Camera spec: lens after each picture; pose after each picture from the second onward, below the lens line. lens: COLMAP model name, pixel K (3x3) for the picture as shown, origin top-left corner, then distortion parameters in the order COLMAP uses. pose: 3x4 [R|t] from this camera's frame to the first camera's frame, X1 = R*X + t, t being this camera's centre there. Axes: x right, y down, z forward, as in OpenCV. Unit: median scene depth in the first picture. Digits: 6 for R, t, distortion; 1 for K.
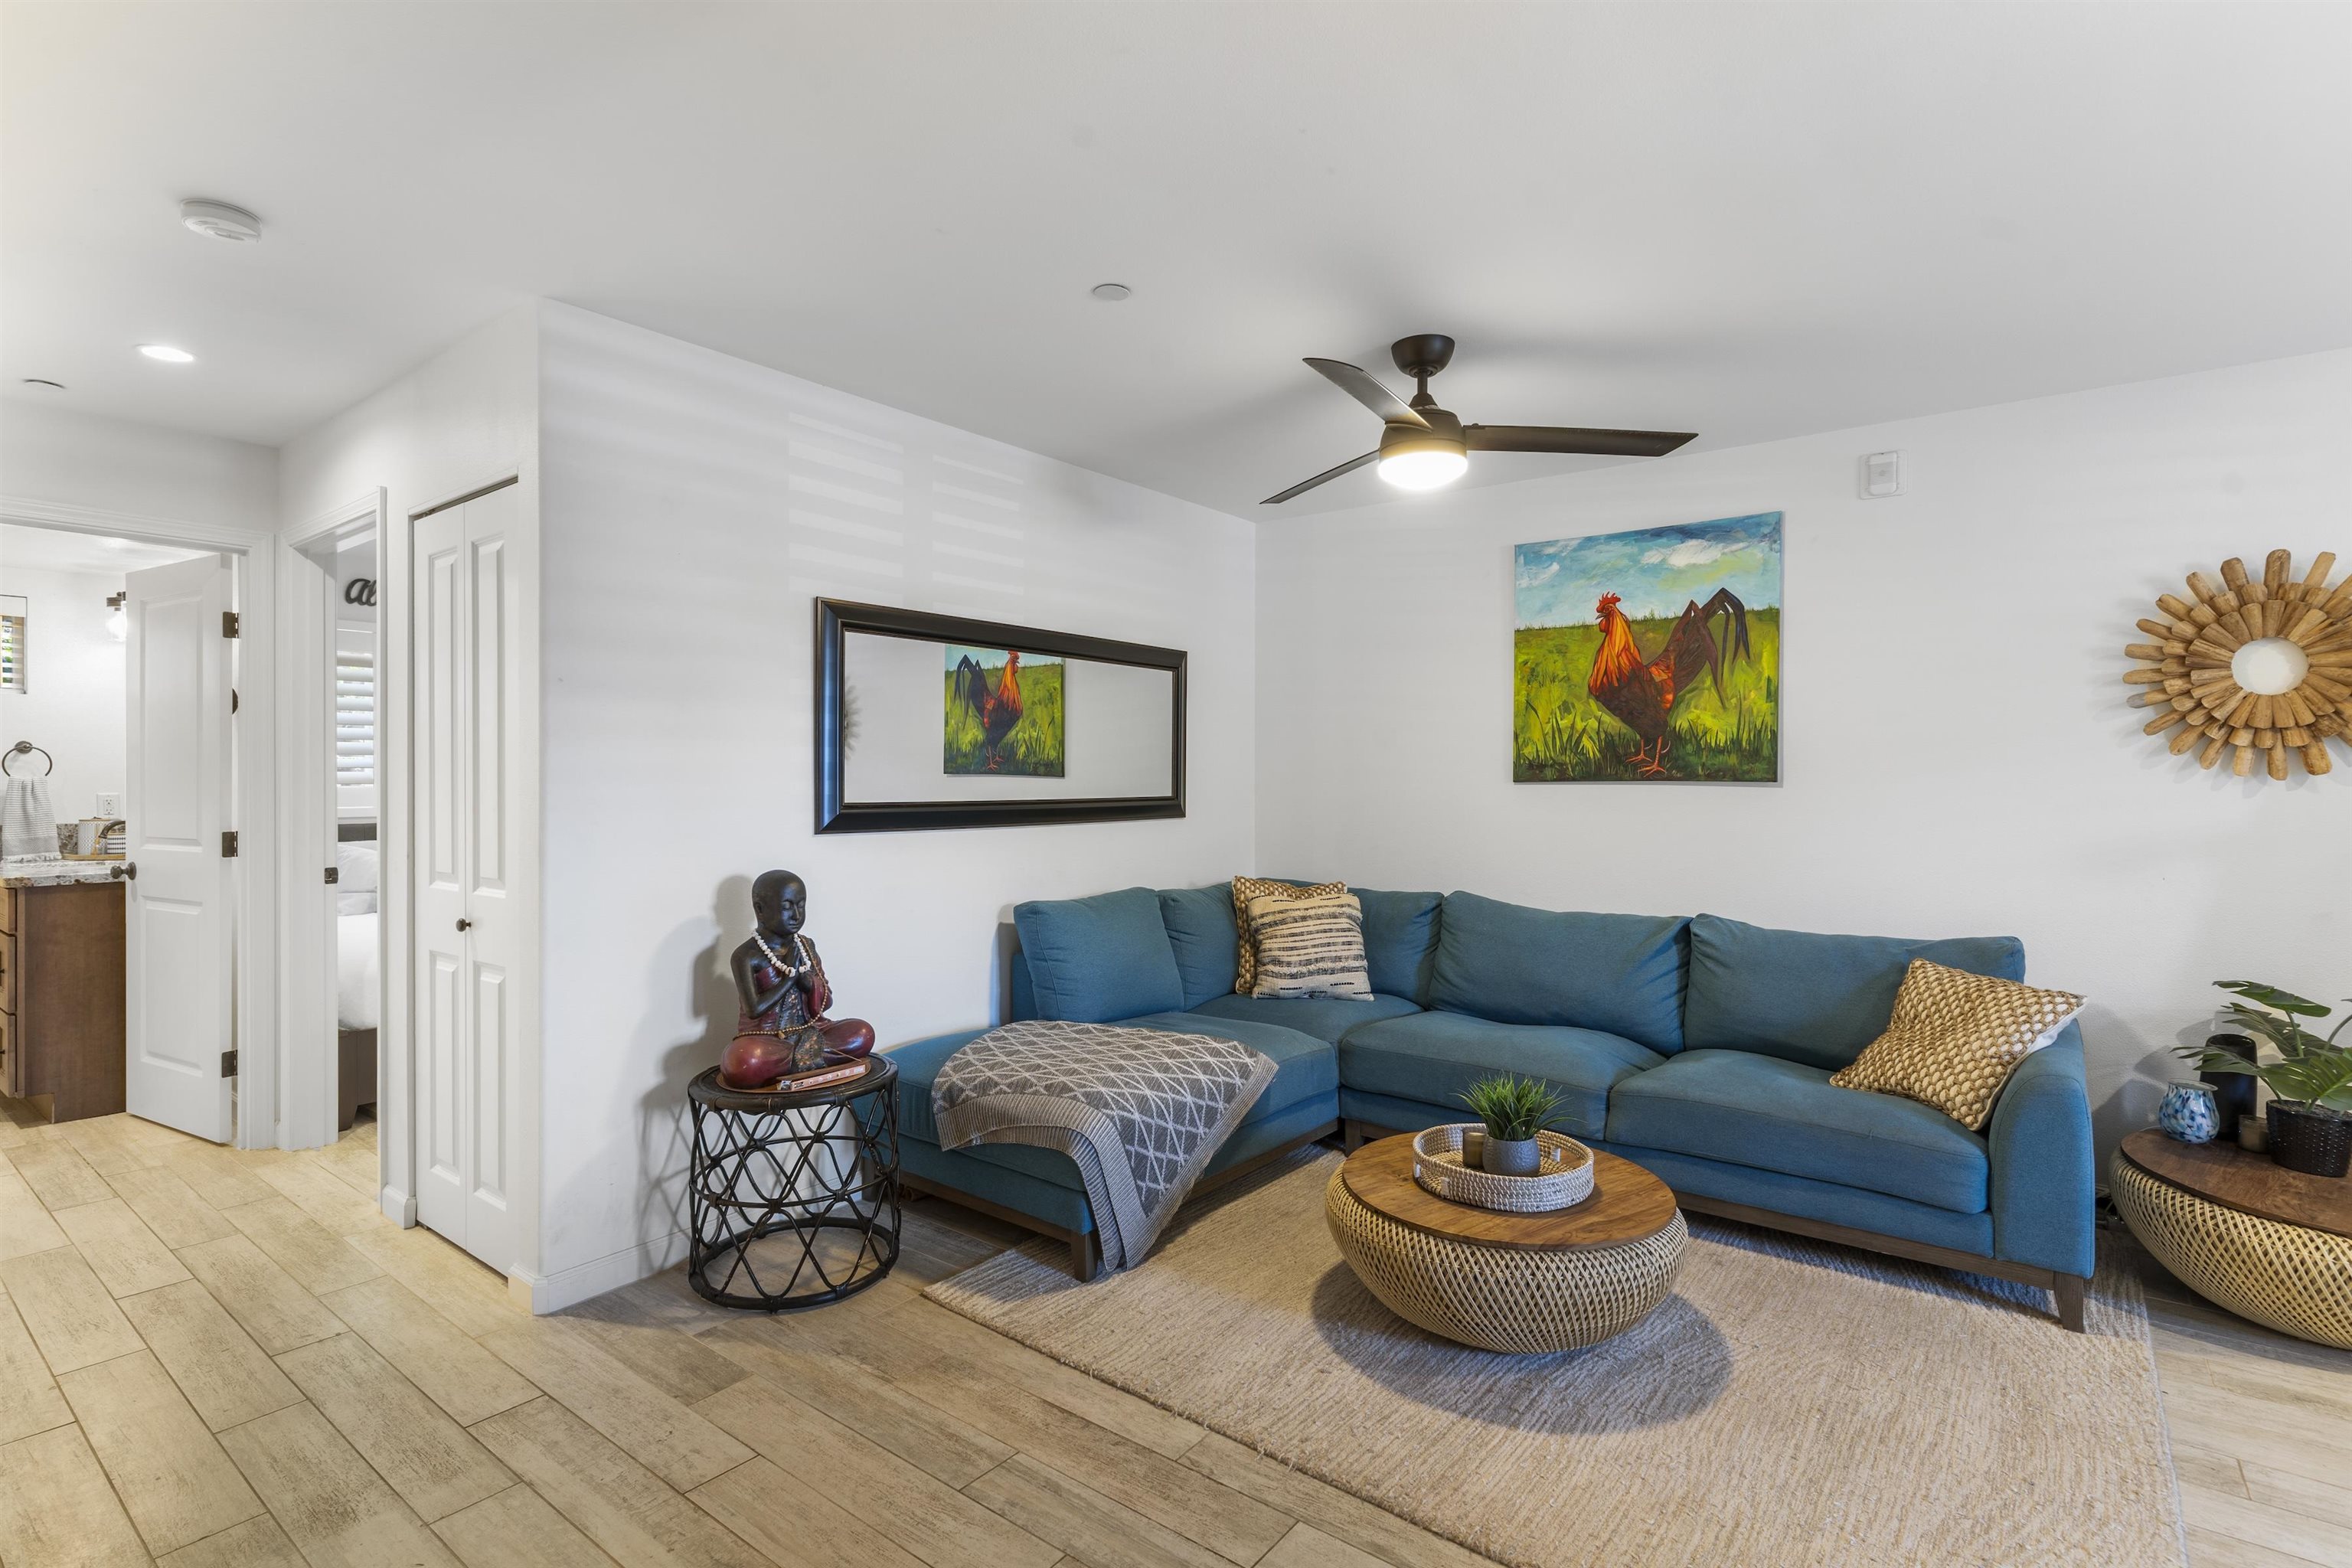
lens RADIAL K [[1126.5, 0, 1166.1], [0, 1126.5, 778.3], [0, 0, 1]] dist [0.003254, -0.000250]
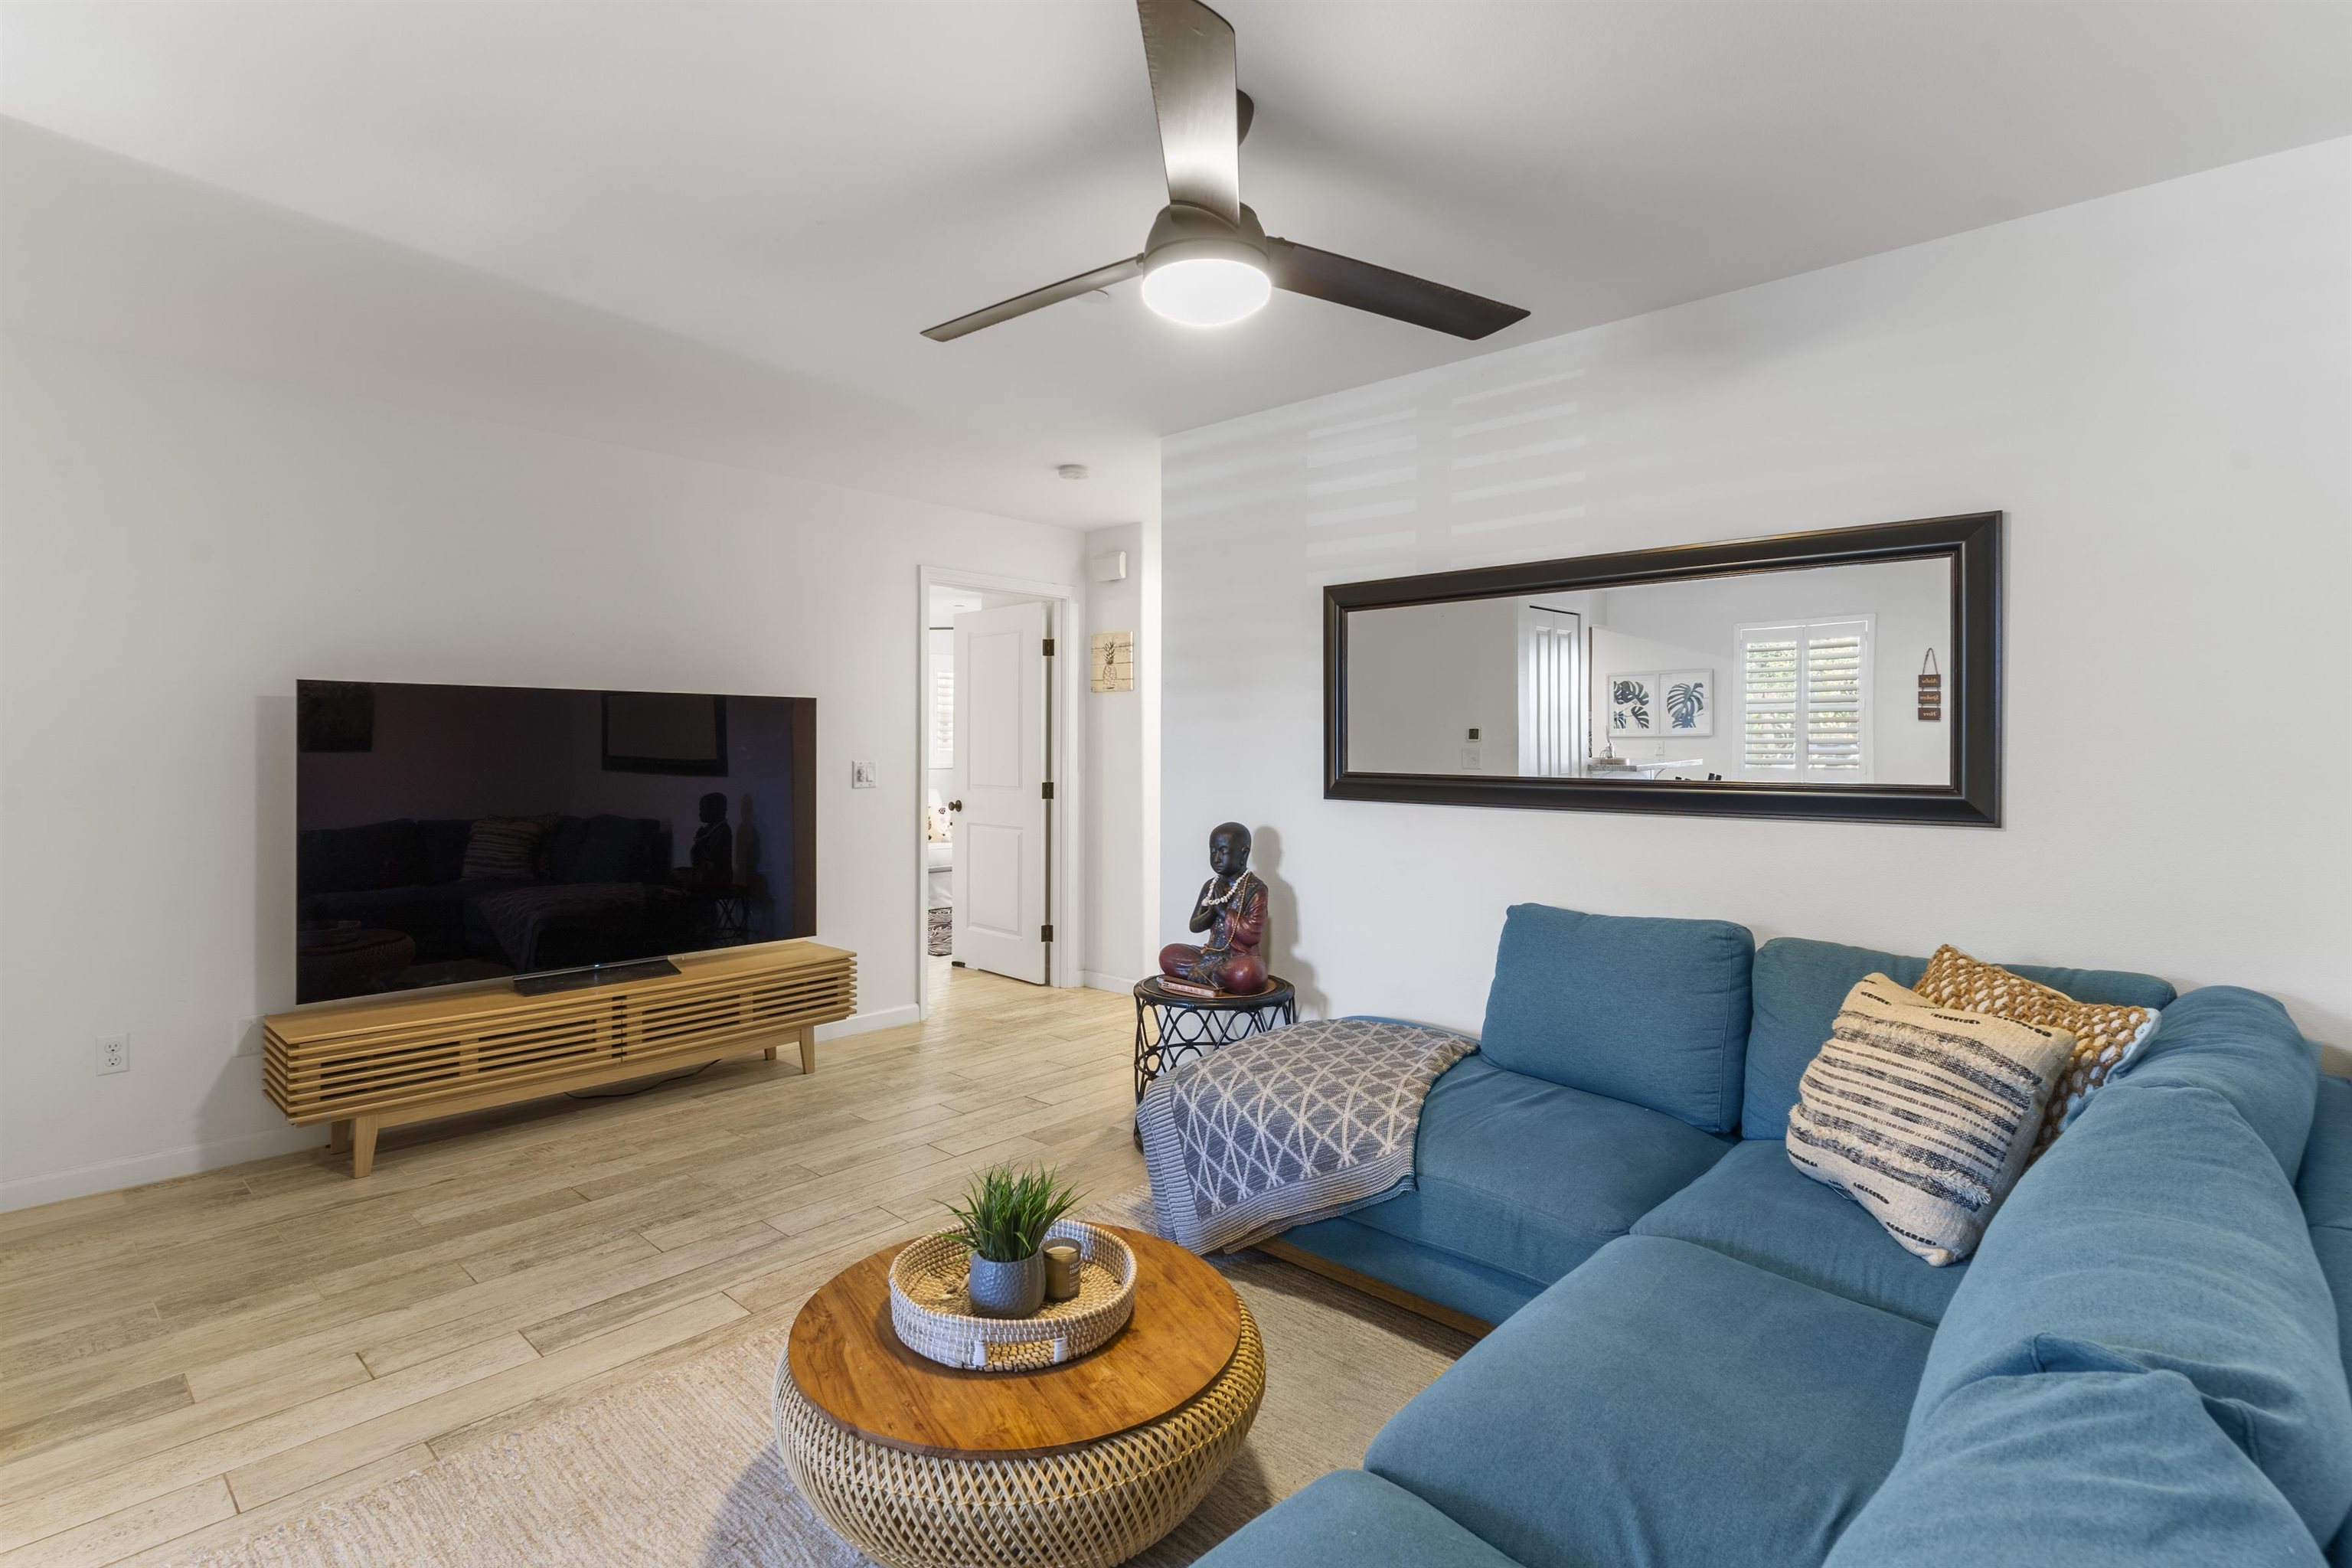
lens RADIAL K [[1135.6, 0, 1171.4], [0, 1135.6, 749.2], [0, 0, 1]] dist [0.001957, 0.000059]
pose [[-0.086901, 0.004544, -0.996207, 0.707791], [-0.002955, 0.999984, 0.004819, -0.004051], [0.996213, 0.003363, -0.086886, 0.813159]]
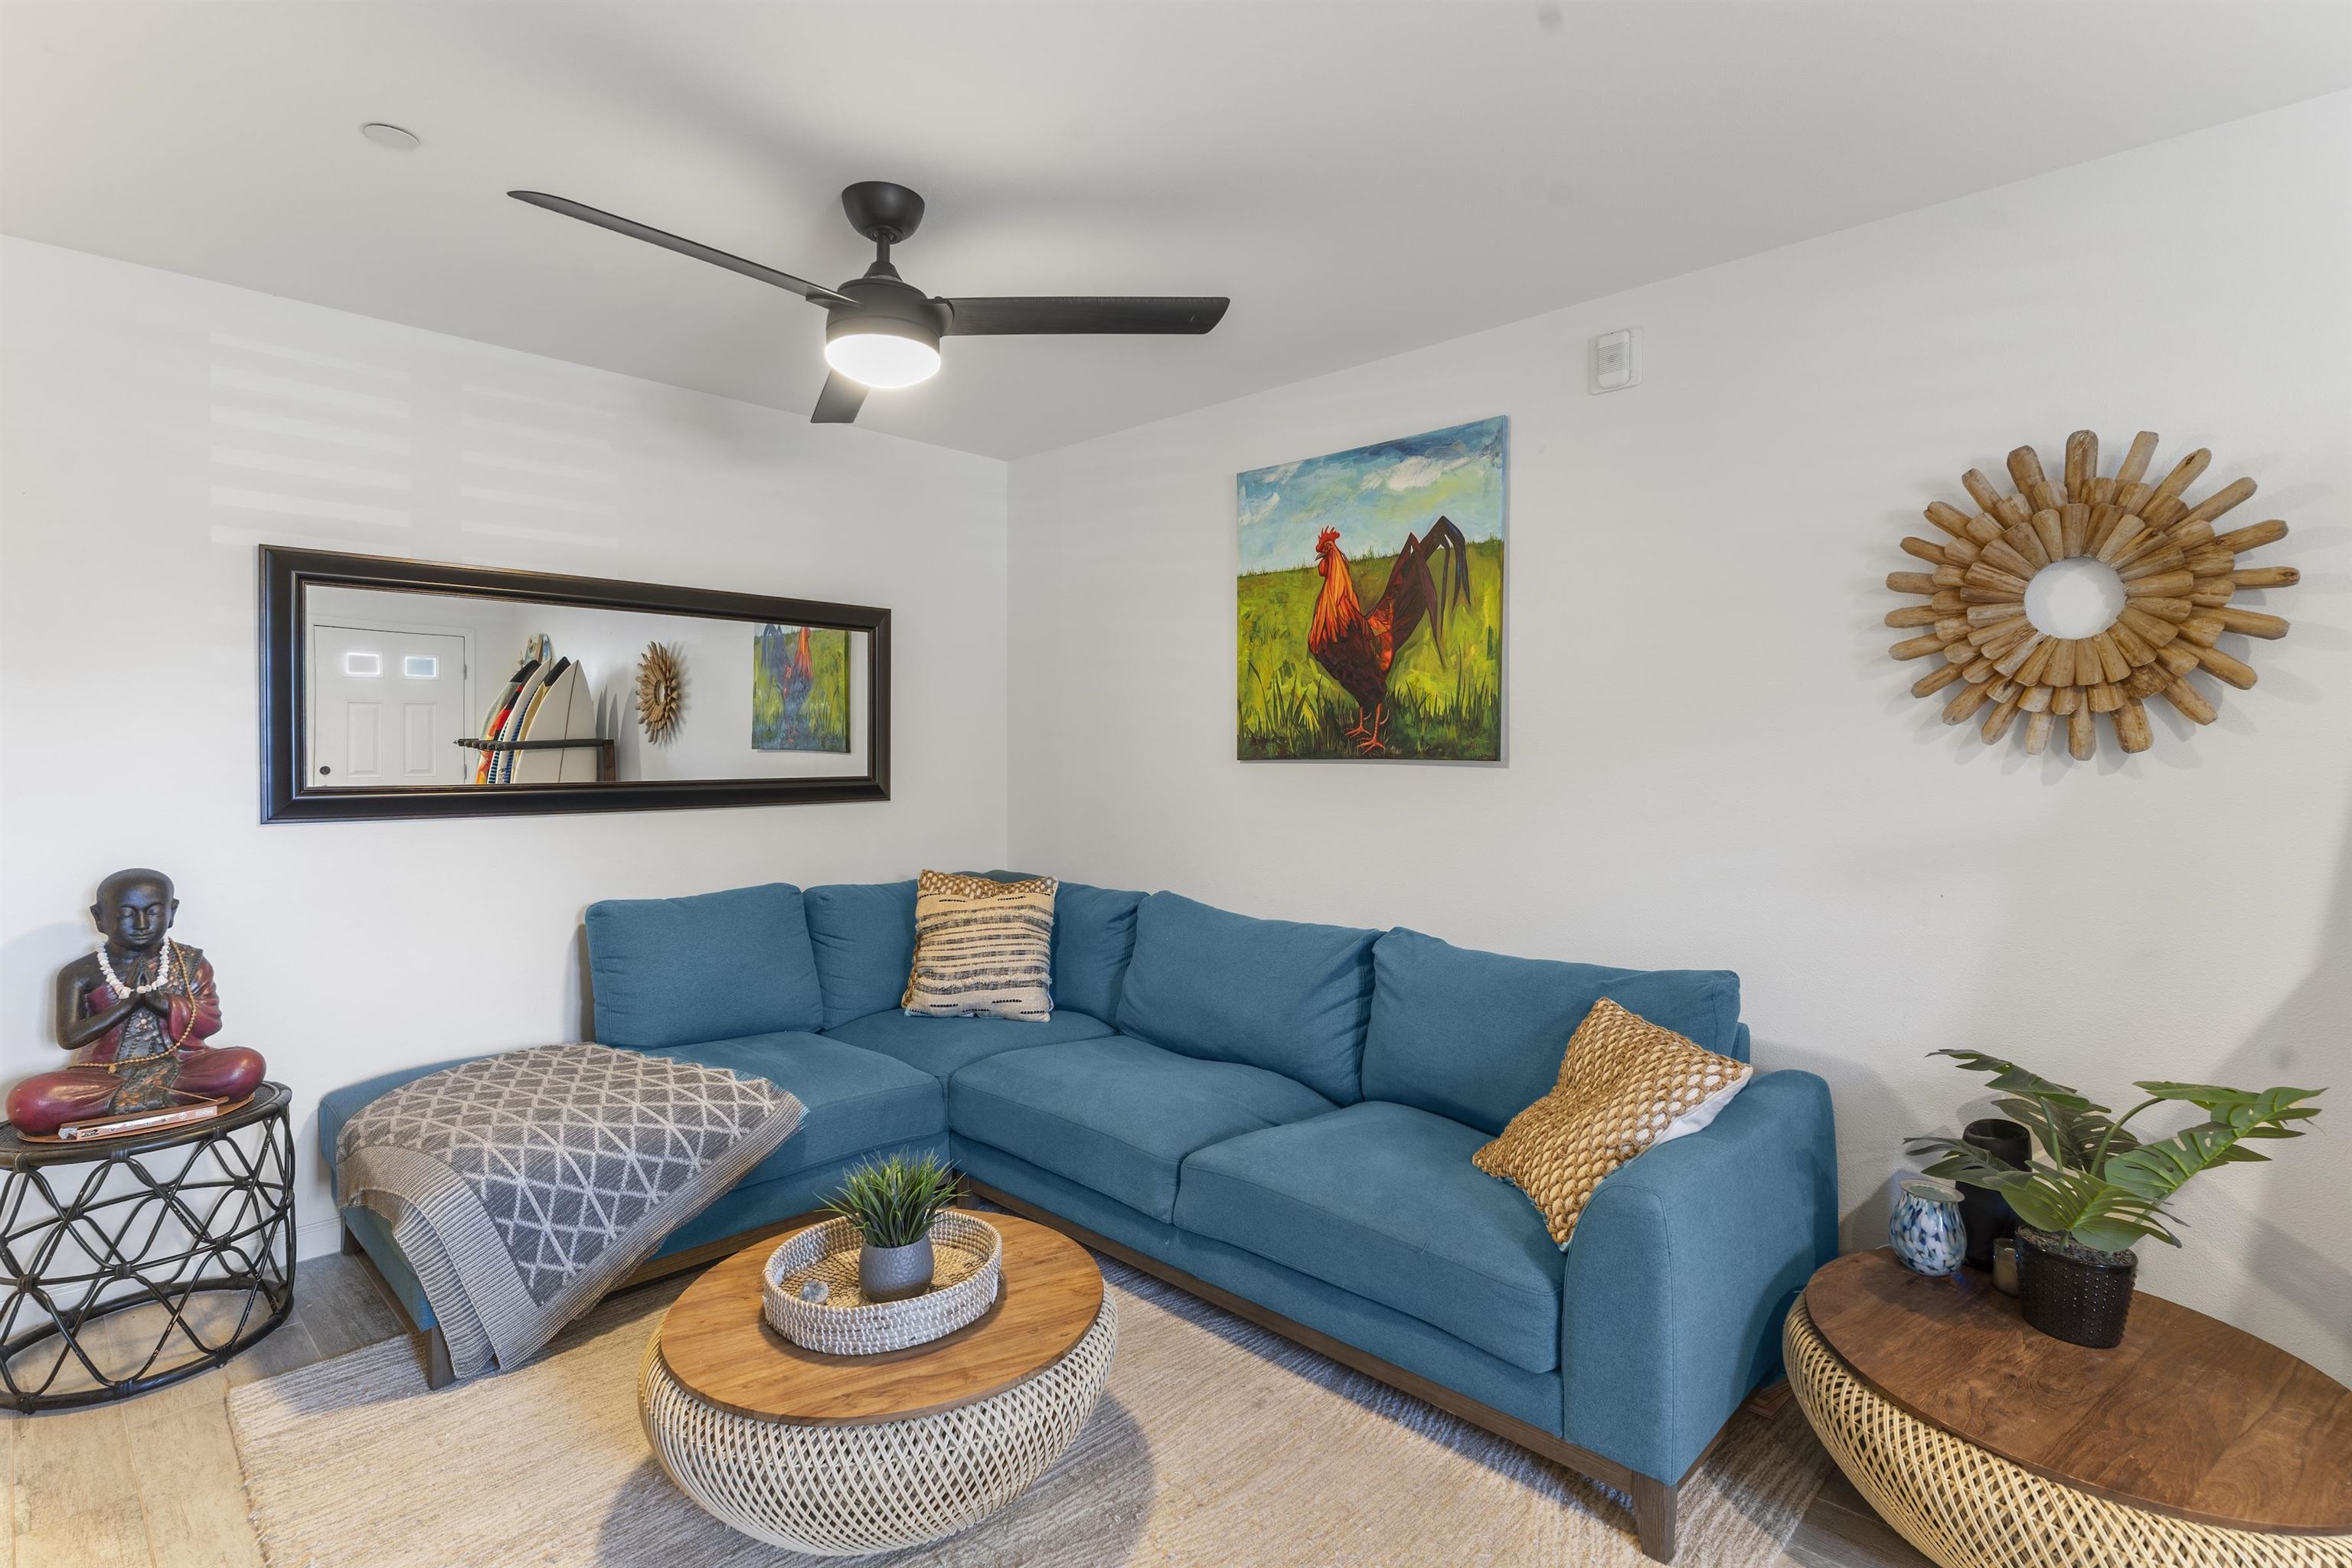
lens RADIAL K [[1131.8, 0, 1166.5], [0, 1131.8, 757.3], [0, 0, 1]] dist [0.001650, 0.001583]
pose [[0.994480, -0.000647, -0.104920, 0.393232], [0.001211, 0.999985, 0.005309, -0.003703], [0.104915, -0.005407, 0.994466, 0.190703]]
